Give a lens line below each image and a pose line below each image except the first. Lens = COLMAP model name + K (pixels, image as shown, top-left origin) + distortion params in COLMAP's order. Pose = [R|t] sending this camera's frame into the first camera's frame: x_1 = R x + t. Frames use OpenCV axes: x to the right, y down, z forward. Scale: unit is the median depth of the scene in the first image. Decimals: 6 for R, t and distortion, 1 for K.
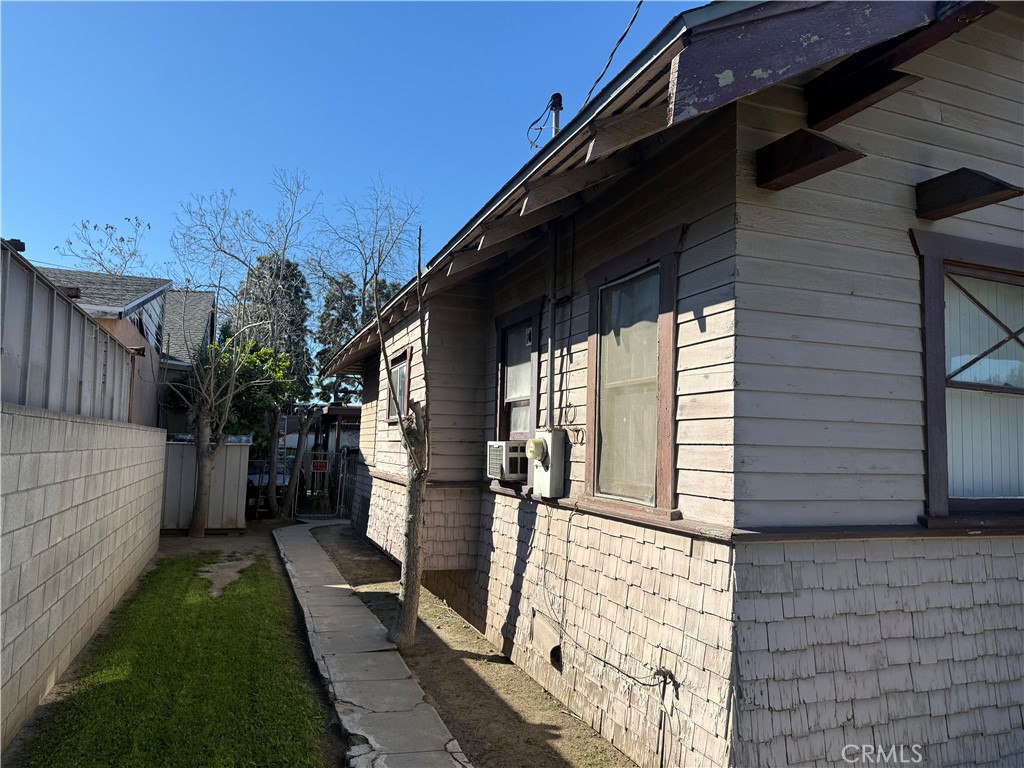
lens RADIAL K [[719.6, 0, 517.5], [0, 719.6, 387.7], [0, 0, 1]] dist [0.035174, -0.033916]
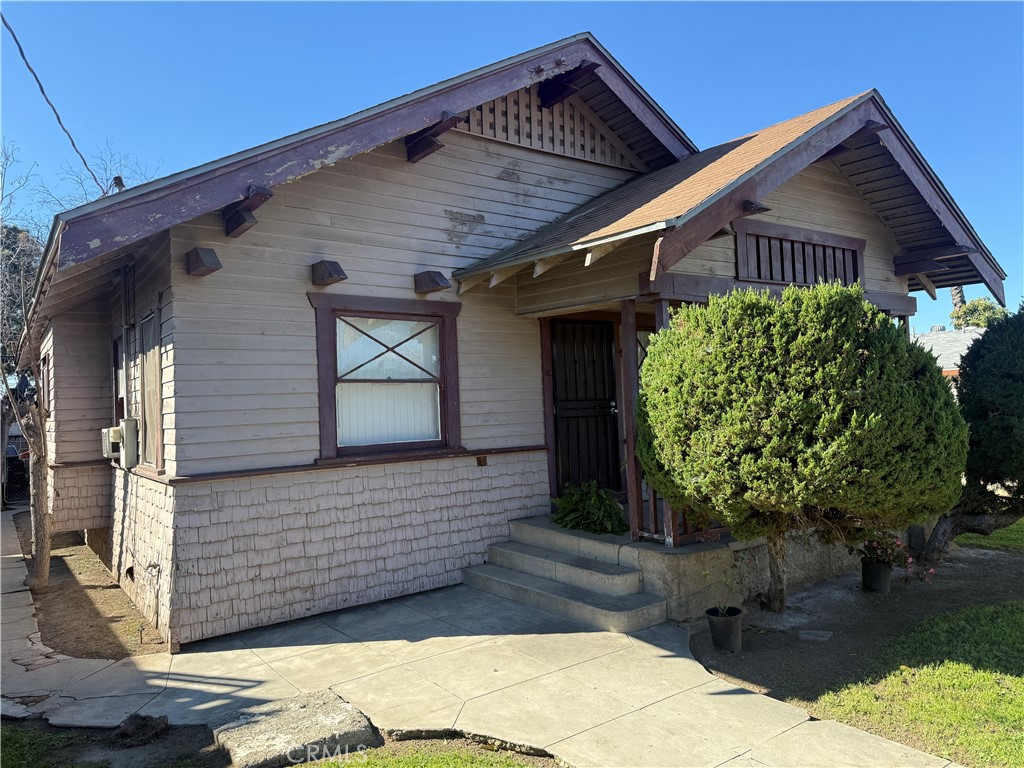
lens RADIAL K [[713.6, 0, 512.0], [0, 713.6, 384.0], [0, 0, 1]] dist [0.173048, -0.310710]
pose [[0.963245, -0.058906, 0.262086, 0.566574], [0.045580, 0.997354, 0.056641, -0.080817], [-0.264729, -0.042614, 0.963381, -0.804869]]
